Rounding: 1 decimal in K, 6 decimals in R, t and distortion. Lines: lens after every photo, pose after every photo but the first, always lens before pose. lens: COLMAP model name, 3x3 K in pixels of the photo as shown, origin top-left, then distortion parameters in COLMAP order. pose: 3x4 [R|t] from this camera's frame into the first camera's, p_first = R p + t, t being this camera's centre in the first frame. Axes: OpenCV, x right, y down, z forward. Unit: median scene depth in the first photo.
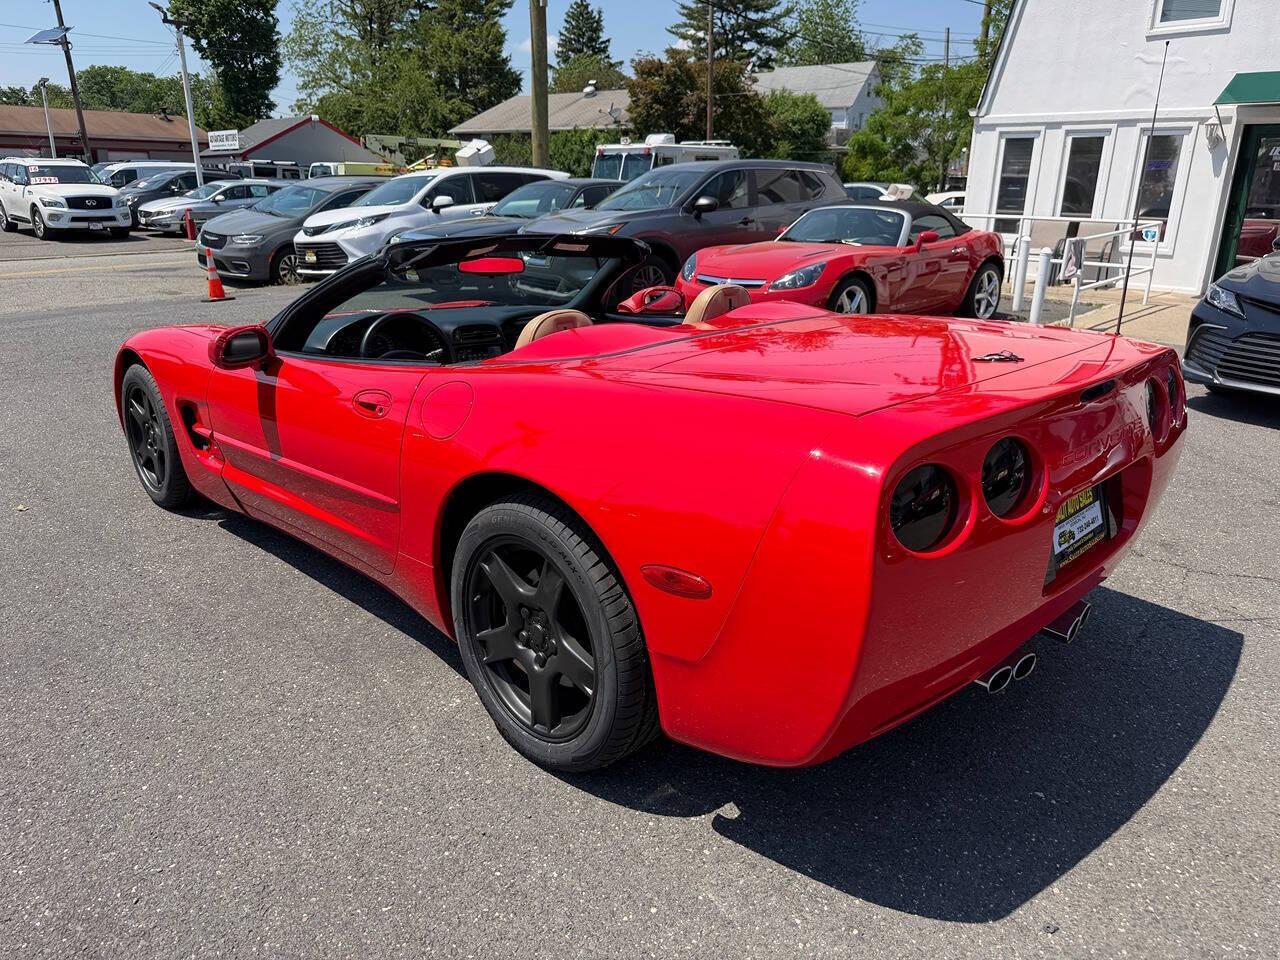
lens RADIAL K [[905.7, 0, 640.0], [0, 905.7, 480.0], [0, 0, 1]] dist [-0.004388, -0.001254]
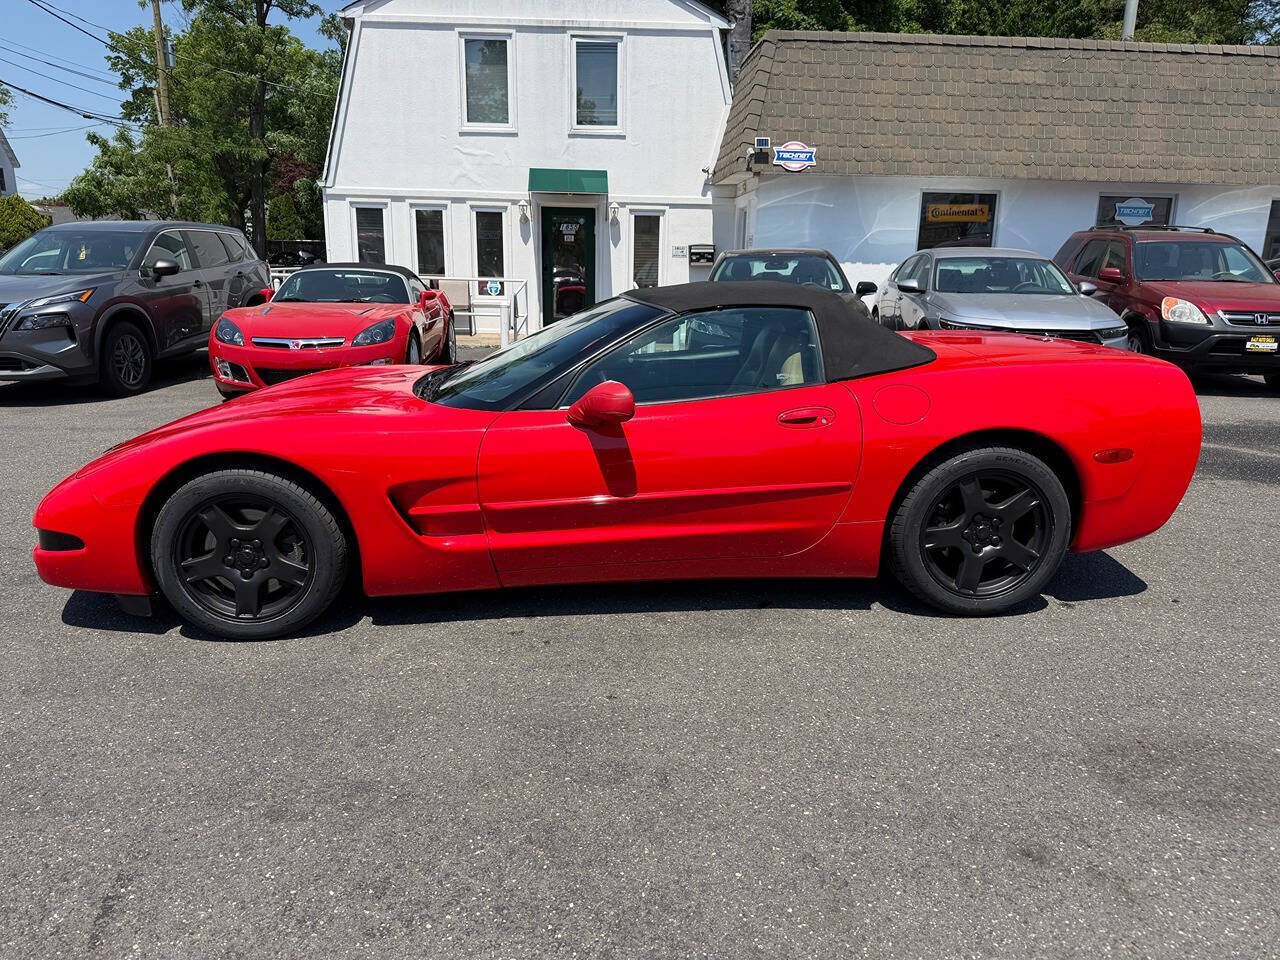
lens RADIAL K [[927.9, 0, 636.1], [0, 927.9, 480.7], [0, 0, 1]] dist [-0.013998, -0.005875]
pose [[0.627561, -0.177307, 0.758109, -0.274719], [0.229155, 0.972656, 0.037792, -0.017088], [-0.744080, 0.150008, 0.651032, 0.056577]]
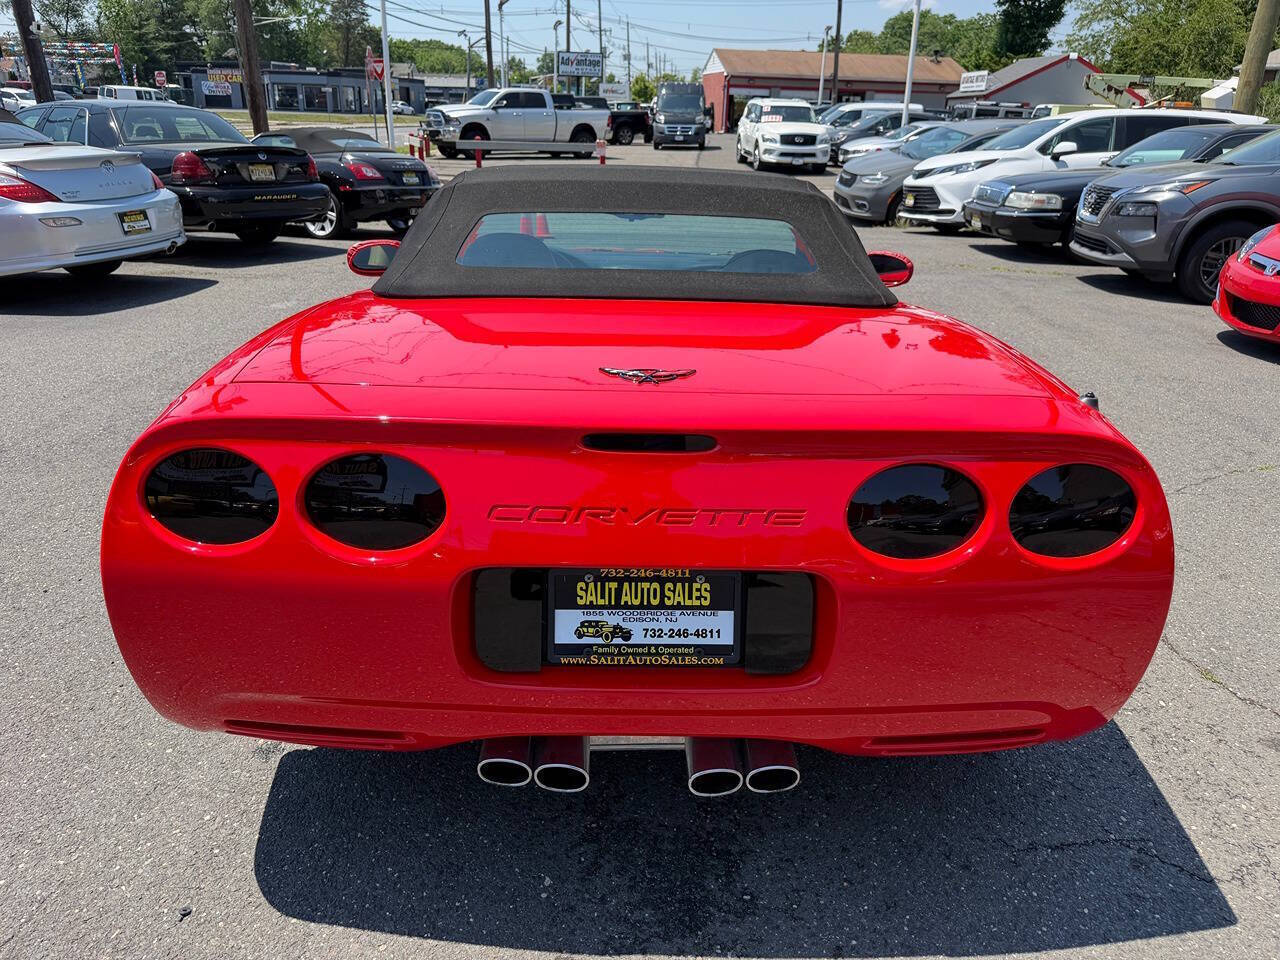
lens RADIAL K [[927.9, 0, 636.1], [0, 927.9, 480.7], [0, 0, 1]] dist [-0.013998, -0.005875]
pose [[0.712682, 0.263266, -0.650212, 0.147977], [-0.231023, 0.963282, 0.136807, -0.021037], [0.662354, 0.052714, 0.747334, 0.065065]]
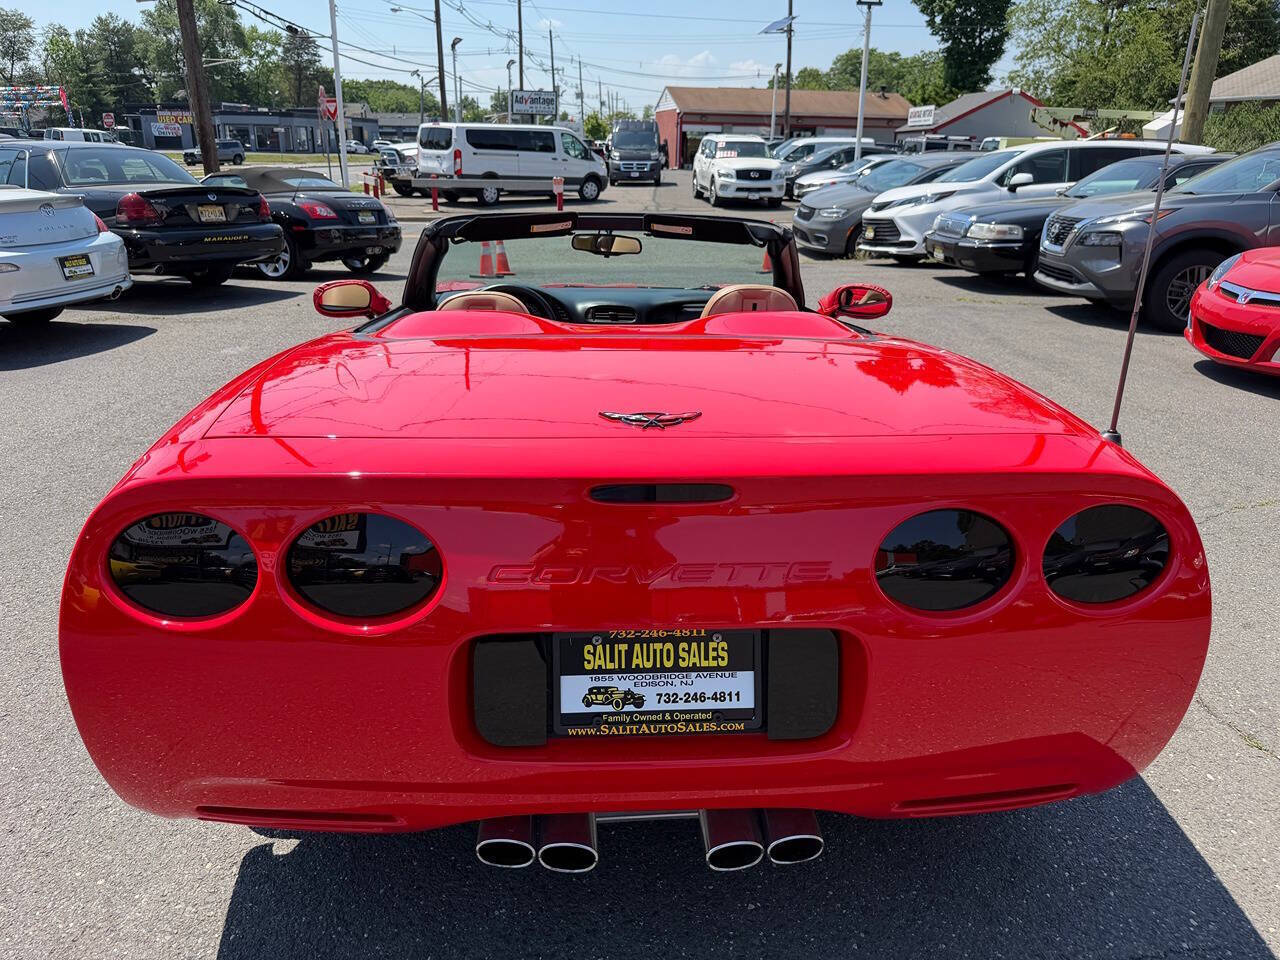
lens RADIAL K [[927.9, 0, 636.1], [0, 927.9, 480.7], [0, 0, 1]] dist [-0.013998, -0.005875]
pose [[0.745202, 0.222637, -0.628575, 0.131417], [-0.211646, 0.972848, 0.093661, -0.023458], [0.632360, 0.063239, 0.772089, 0.074088]]
